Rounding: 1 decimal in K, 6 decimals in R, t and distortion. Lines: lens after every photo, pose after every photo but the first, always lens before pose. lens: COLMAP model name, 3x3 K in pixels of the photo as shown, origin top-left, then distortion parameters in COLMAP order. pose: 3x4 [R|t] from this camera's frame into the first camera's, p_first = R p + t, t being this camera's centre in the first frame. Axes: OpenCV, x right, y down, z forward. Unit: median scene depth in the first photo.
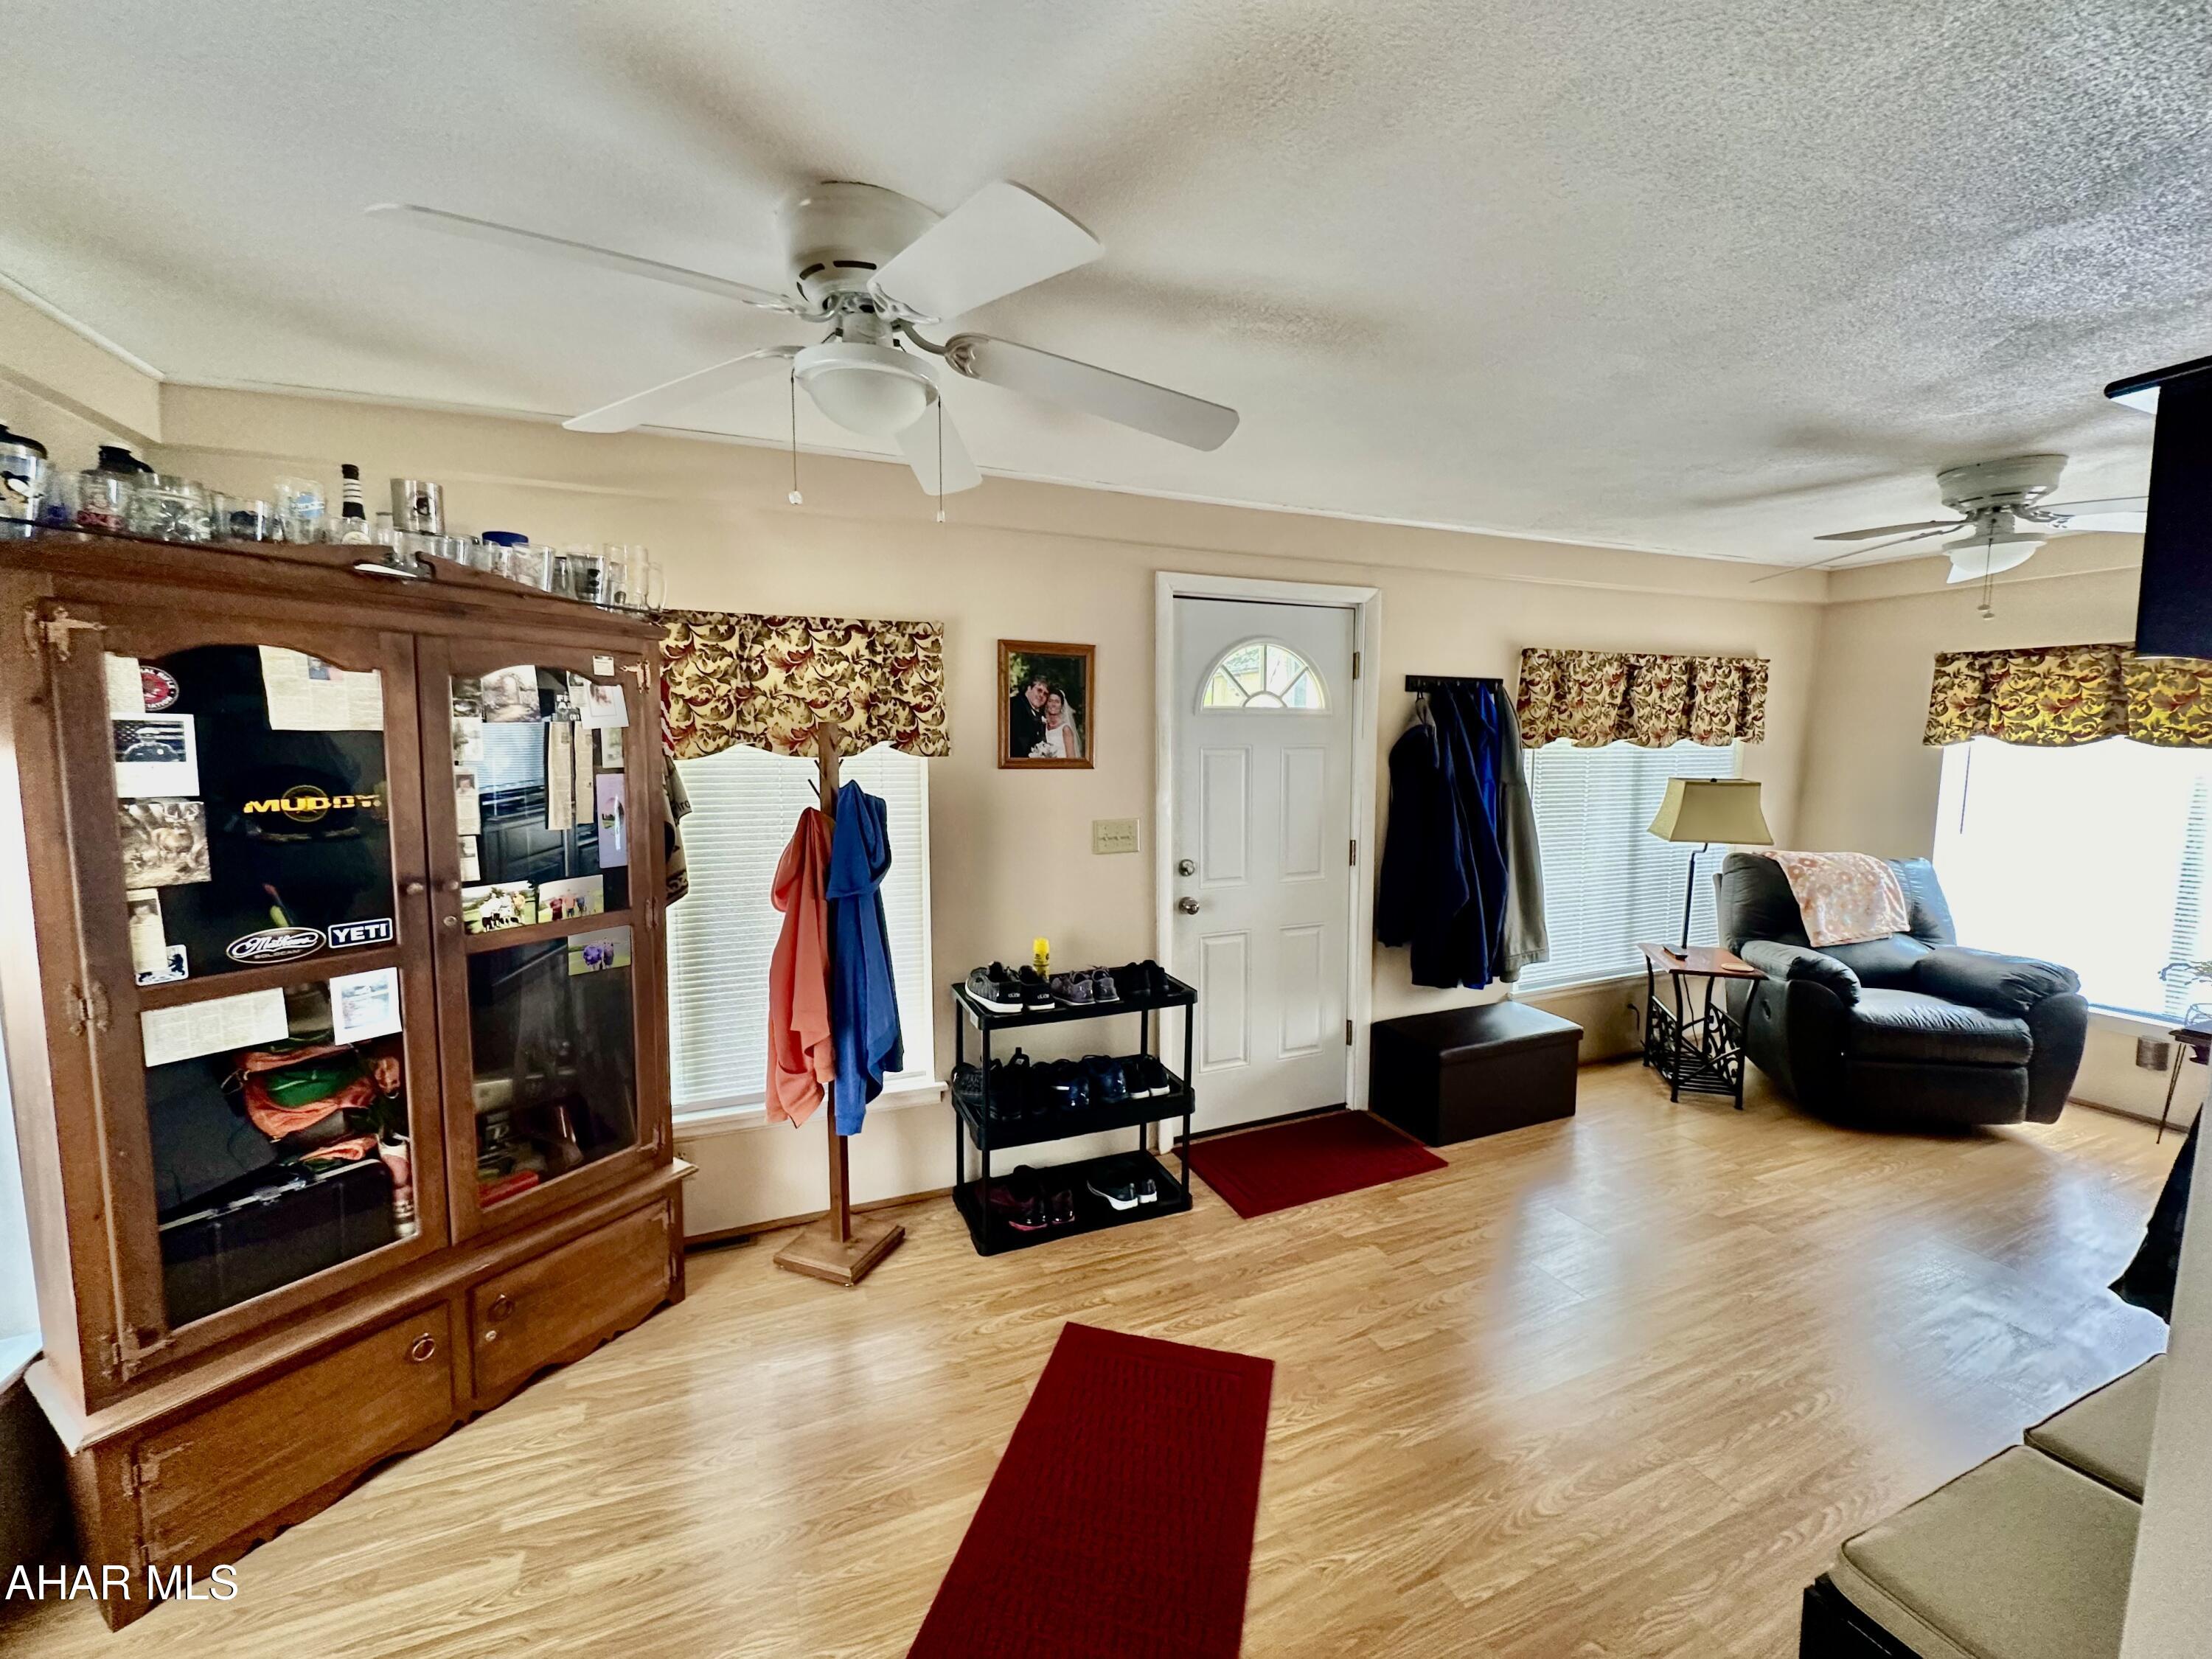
lens RADIAL K [[885.2, 0, 1106.0], [0, 885.2, 829.5], [0, 0, 1]] dist [-0.002654, 0.000812]
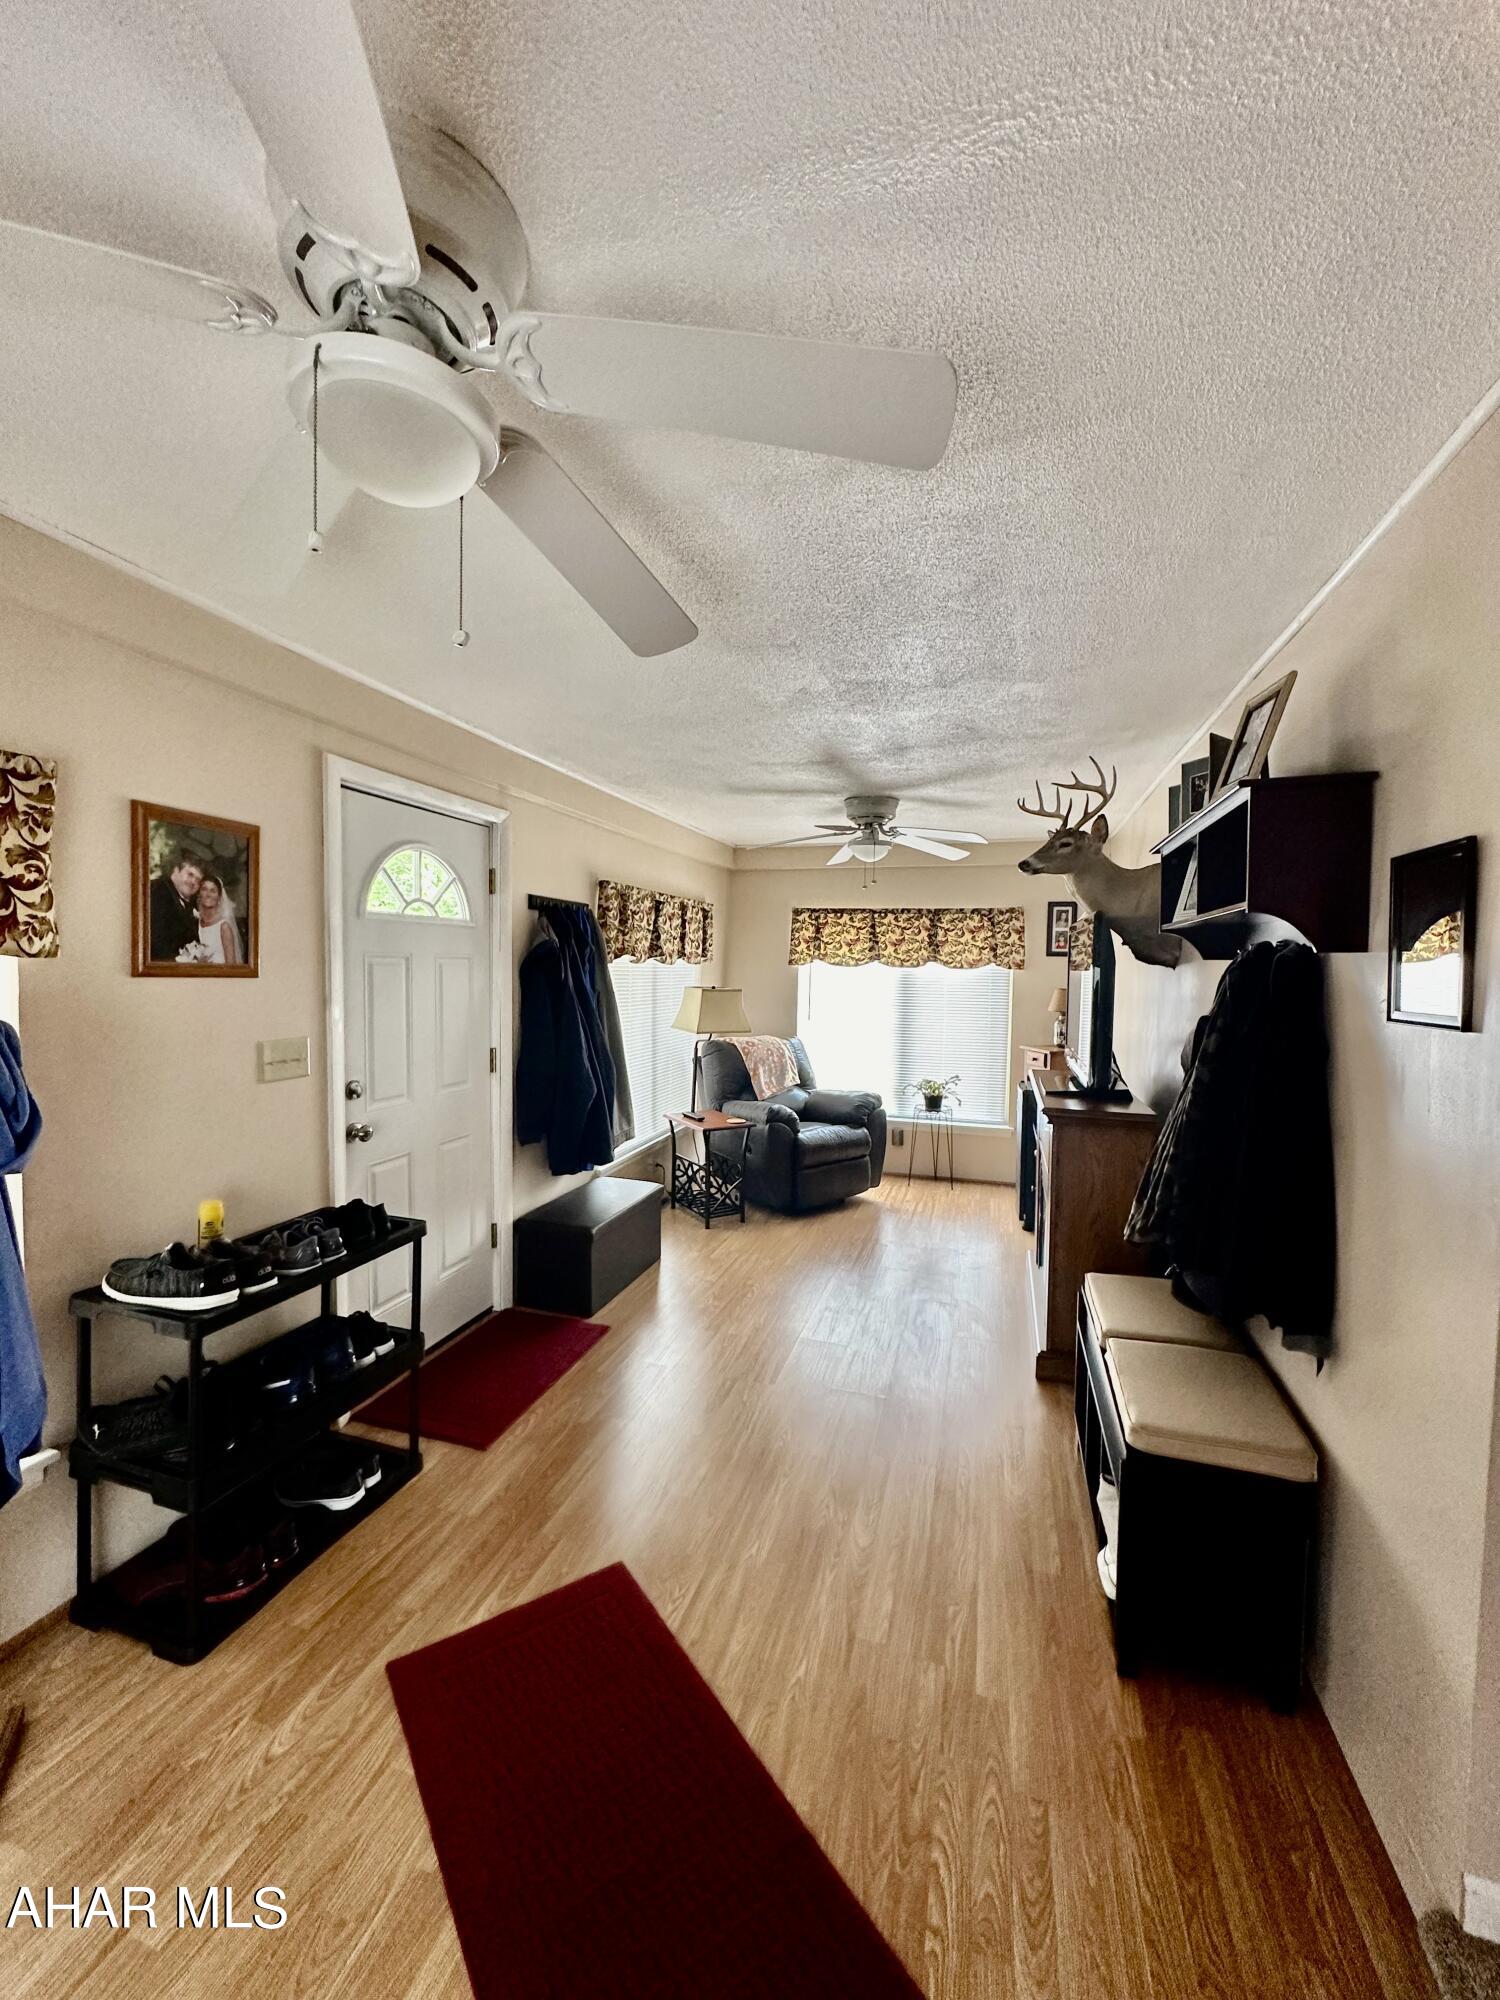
lens RADIAL K [[800.4, 0, 747.3], [0, 800.4, 1000.7], [0, 0, 1]] dist [-0.002654, 0.000812]
pose [[0.640904, -0.020401, 0.767350, -0.260003], [0.060854, 0.997851, -0.024297, -0.002655], [-0.765205, 0.062269, 0.640768, 0.173168]]
